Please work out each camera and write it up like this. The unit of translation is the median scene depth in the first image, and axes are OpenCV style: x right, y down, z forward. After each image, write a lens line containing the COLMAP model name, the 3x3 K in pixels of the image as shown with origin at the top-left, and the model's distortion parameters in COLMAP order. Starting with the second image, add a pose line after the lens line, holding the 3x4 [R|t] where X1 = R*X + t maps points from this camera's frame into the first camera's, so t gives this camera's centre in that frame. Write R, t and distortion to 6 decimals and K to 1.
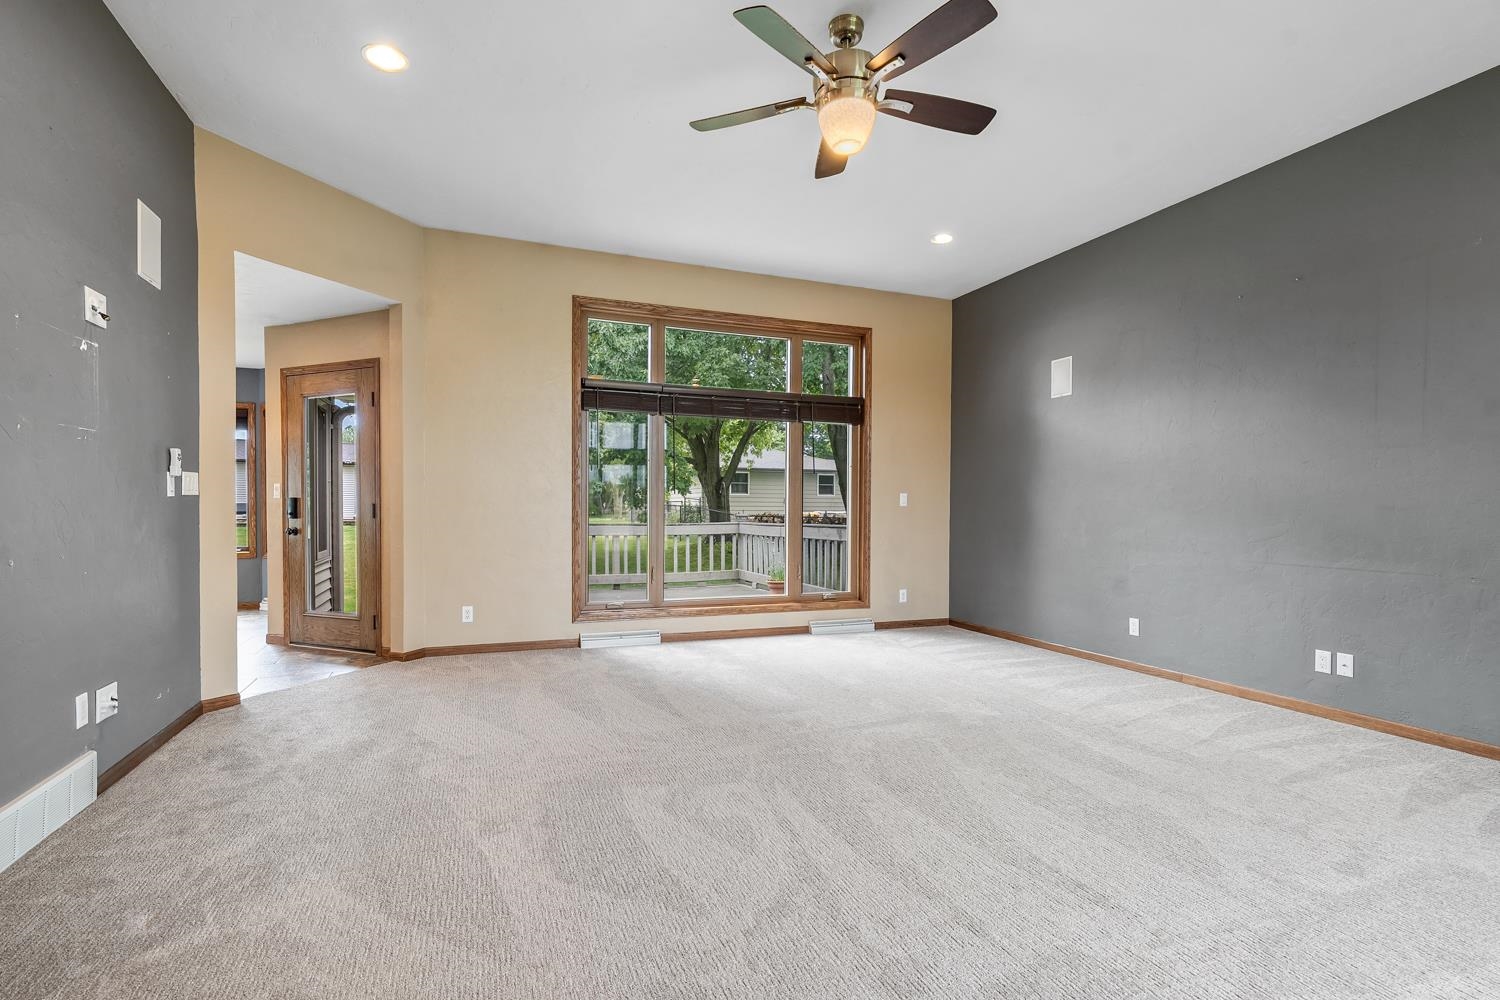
lens RADIAL K [[716.9, 0, 750.0], [0, 716.9, 500.0], [0, 0, 1]] dist [0.000751, 0.000072]
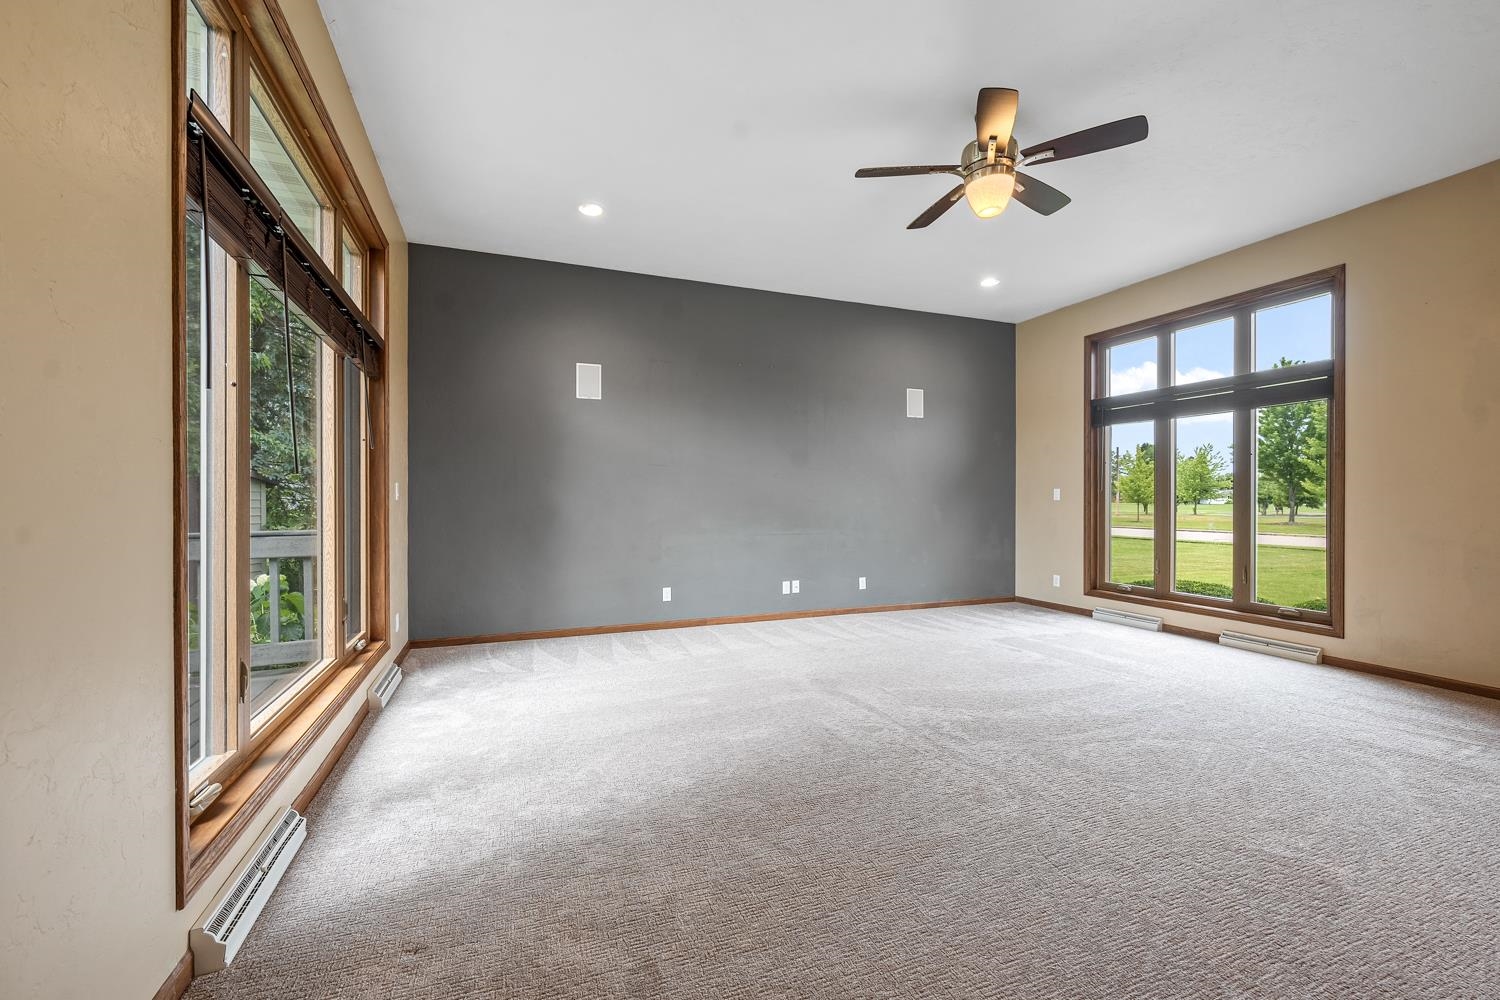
lens RADIAL K [[606.2, 0, 750.0], [0, 606.2, 500.0], [0, 0, 1]] dist [-0.001372, -0.000065]
pose [[-0.004718, -0.005458, 0.999974, -0.707145], [-0.009972, 0.999936, 0.005411, 0.000370], [-0.999939, -0.009946, -0.004772, 1.105271]]
